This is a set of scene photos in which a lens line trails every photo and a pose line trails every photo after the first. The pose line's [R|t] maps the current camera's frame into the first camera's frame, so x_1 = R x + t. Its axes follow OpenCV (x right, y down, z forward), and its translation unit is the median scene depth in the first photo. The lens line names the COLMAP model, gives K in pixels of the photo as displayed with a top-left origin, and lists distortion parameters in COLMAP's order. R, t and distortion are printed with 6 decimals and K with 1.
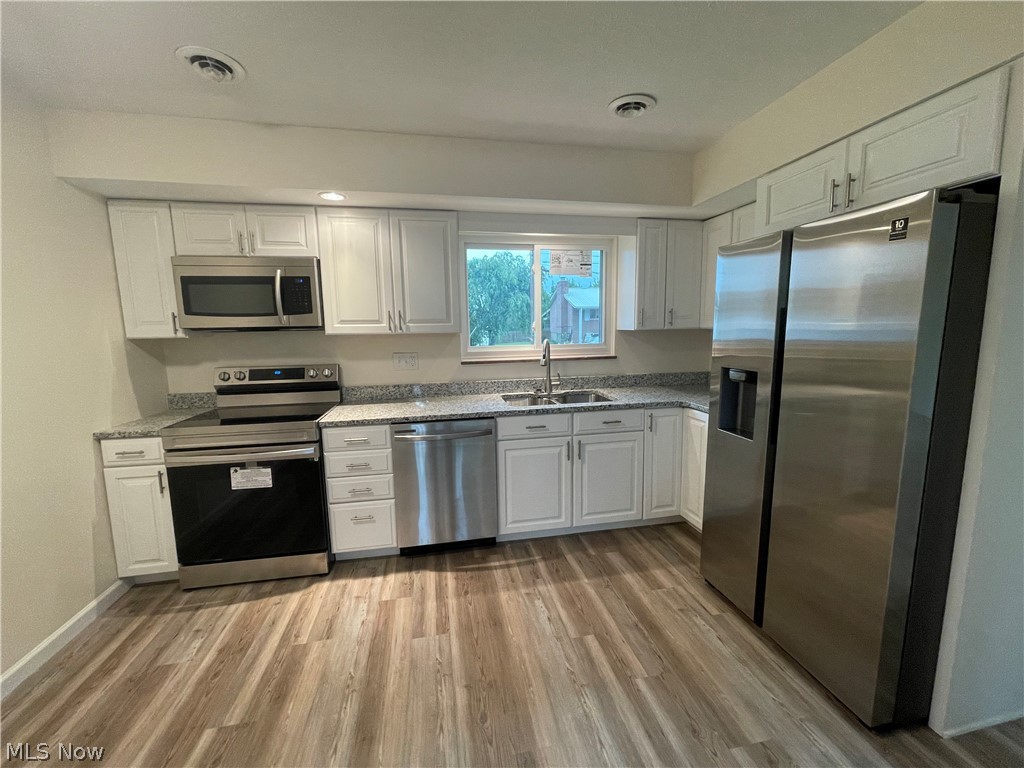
lens RADIAL K [[418.2, 0, 514.8], [0, 418.2, 381.8], [0, 0, 1]] dist [-0.003013, 0.002200]
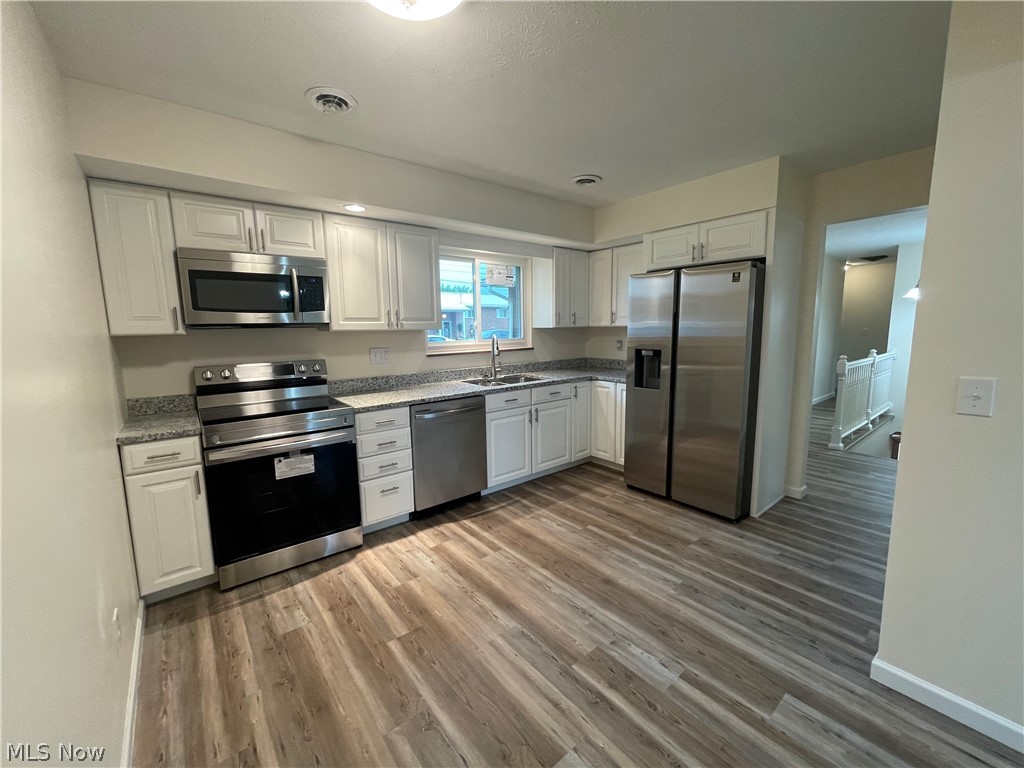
lens RADIAL K [[418.2, 0, 515.0], [0, 418.2, 381.6], [0, 0, 1]] dist [-0.003013, 0.002200]
pose [[0.882592, -0.060346, 0.466251, -0.623737], [0.063271, 0.997952, 0.009395, 0.043271], [-0.465863, 0.021208, 0.884603, -0.197818]]
